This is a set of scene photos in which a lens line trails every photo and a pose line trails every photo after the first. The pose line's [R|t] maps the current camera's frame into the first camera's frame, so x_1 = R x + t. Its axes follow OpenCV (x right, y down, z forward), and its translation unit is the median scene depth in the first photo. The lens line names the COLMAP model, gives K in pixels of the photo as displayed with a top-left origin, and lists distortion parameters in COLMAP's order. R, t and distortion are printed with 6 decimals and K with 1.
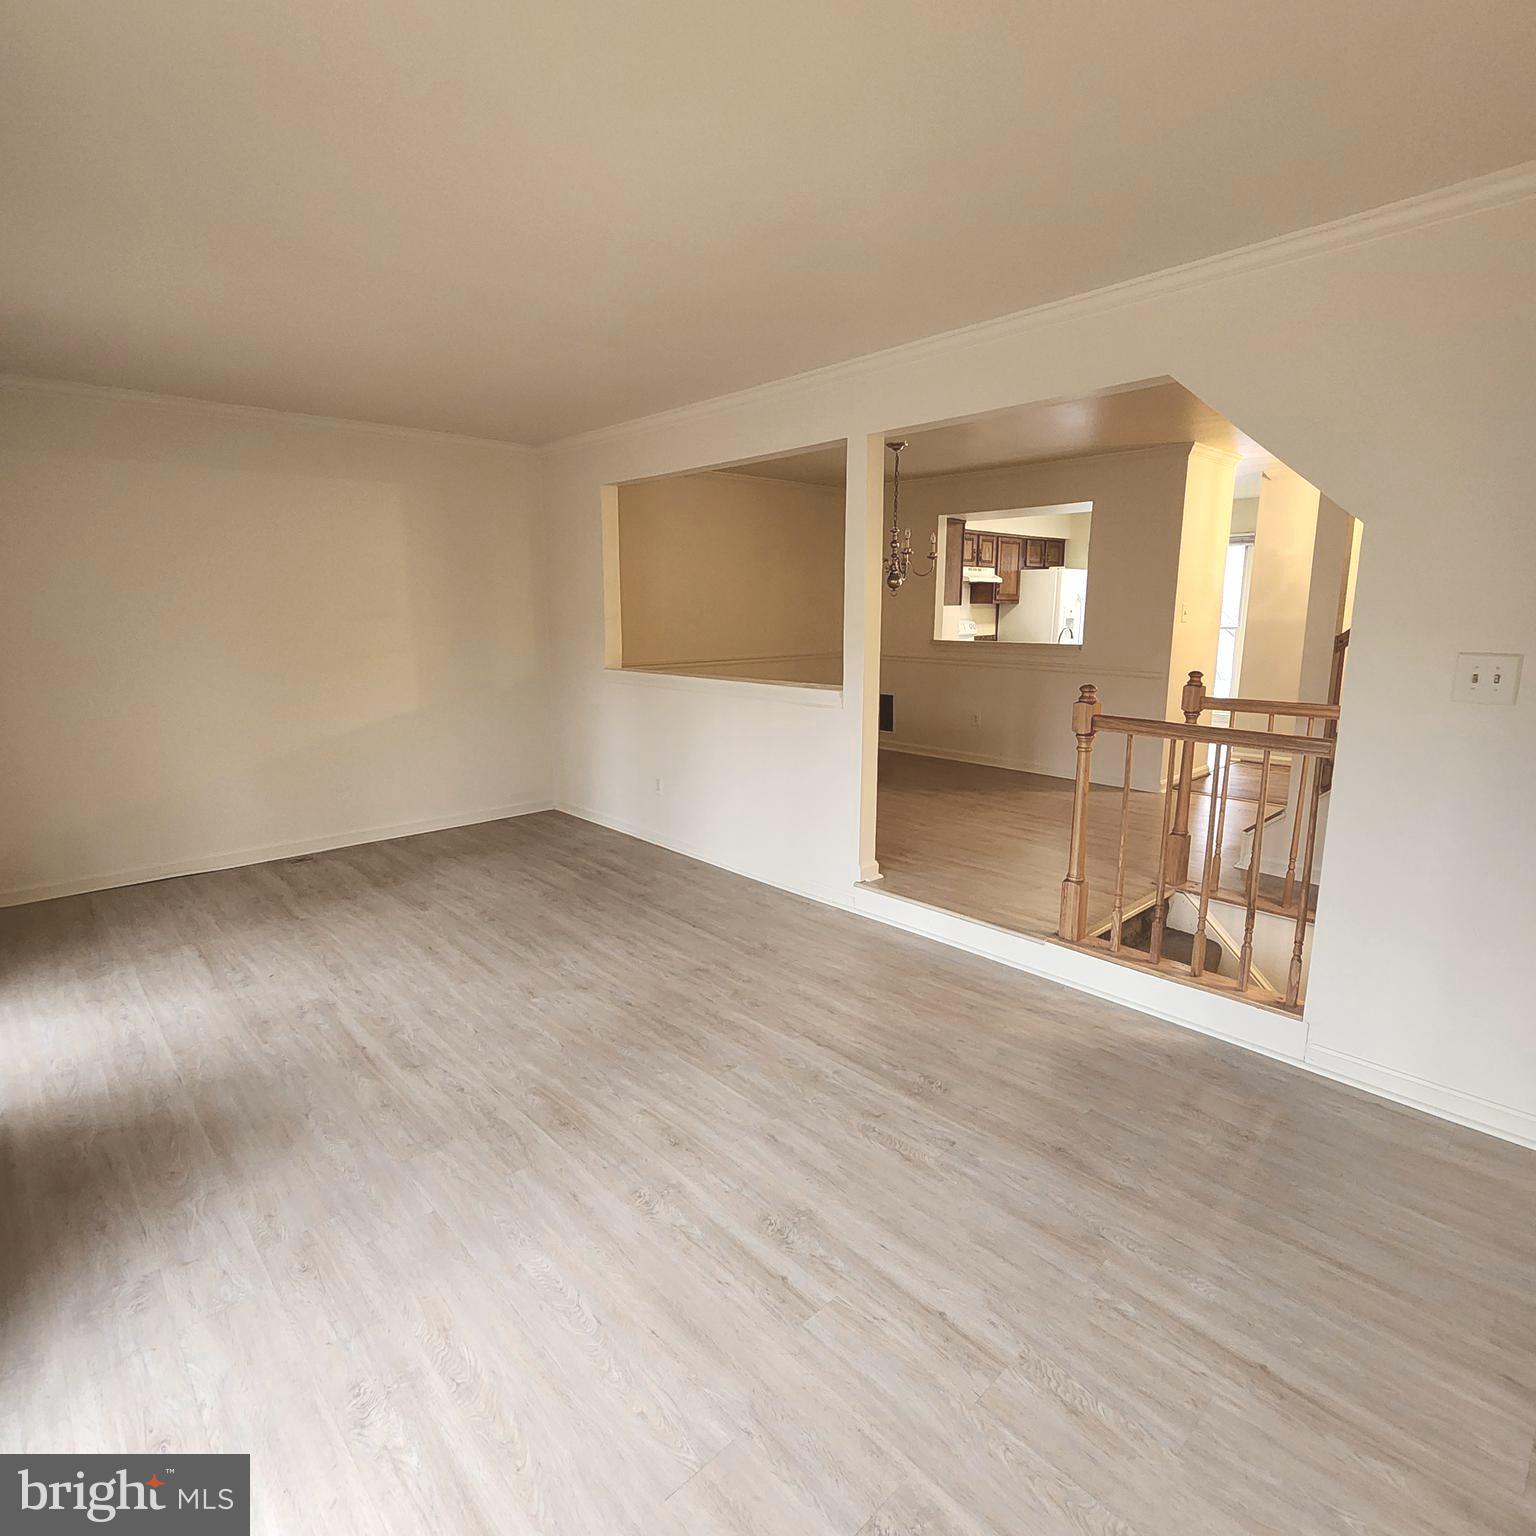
lens RADIAL K [[830.3, 0, 768.0], [0, 830.3, 768.0], [0, 0, 1]] dist [0.003245, -0.000694]
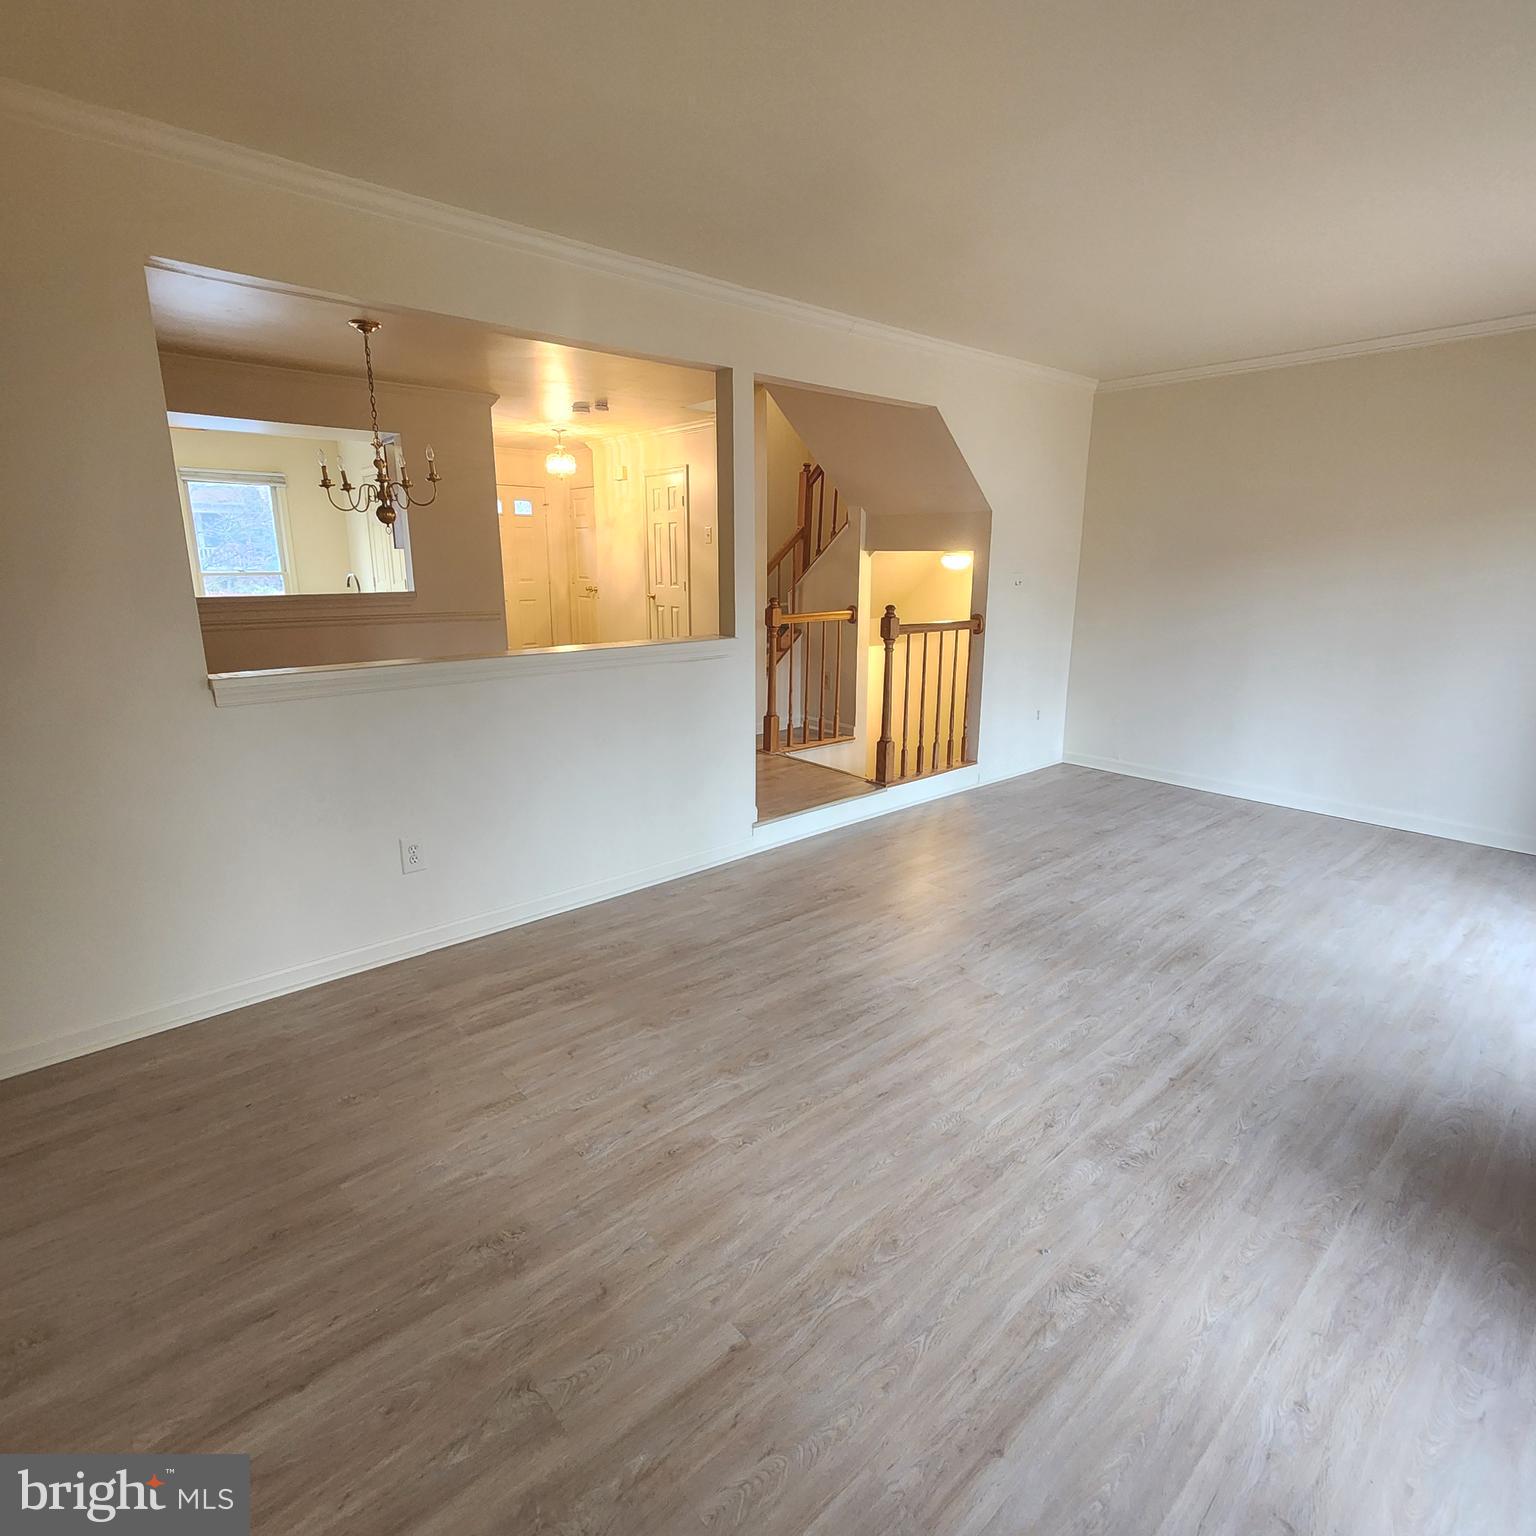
lens RADIAL K [[840.1, 0, 766.4], [0, 840.1, 762.3], [0, 0, 1]] dist [0.001991, -0.001779]
pose [[0.029052, -0.237885, 0.970859, -1.088387], [0.187683, 0.955292, 0.228455, -0.206171], [-0.981800, 0.175577, 0.072400, 1.125731]]
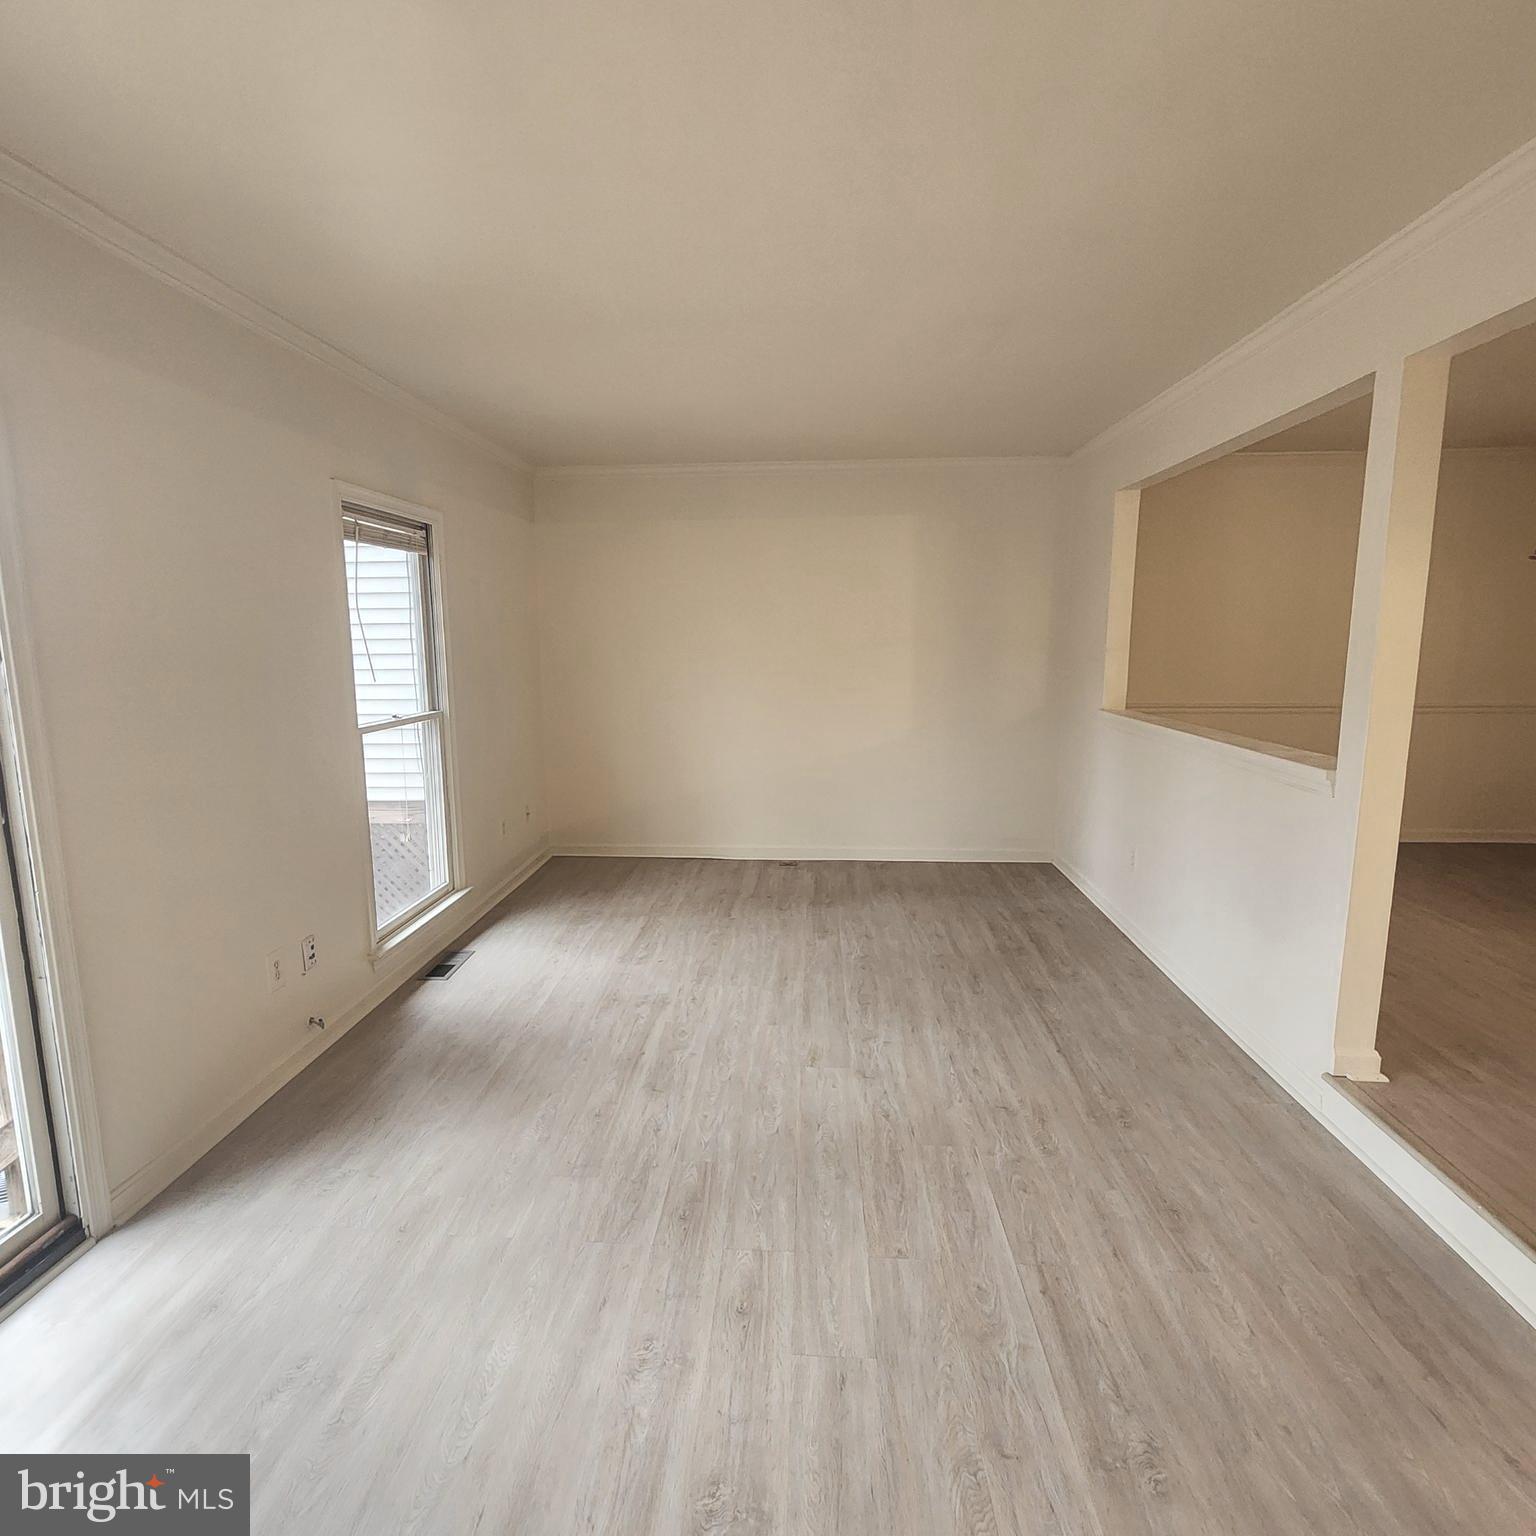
lens RADIAL K [[840.1, 0, 766.4], [0, 840.1, 762.3], [0, 0, 1]] dist [0.001991, -0.001779]
pose [[0.688027, 0.108669, -0.717502, 0.307098], [-0.133998, 0.990747, 0.021560, -0.065646], [0.713206, 0.081310, 0.696222, 0.295830]]
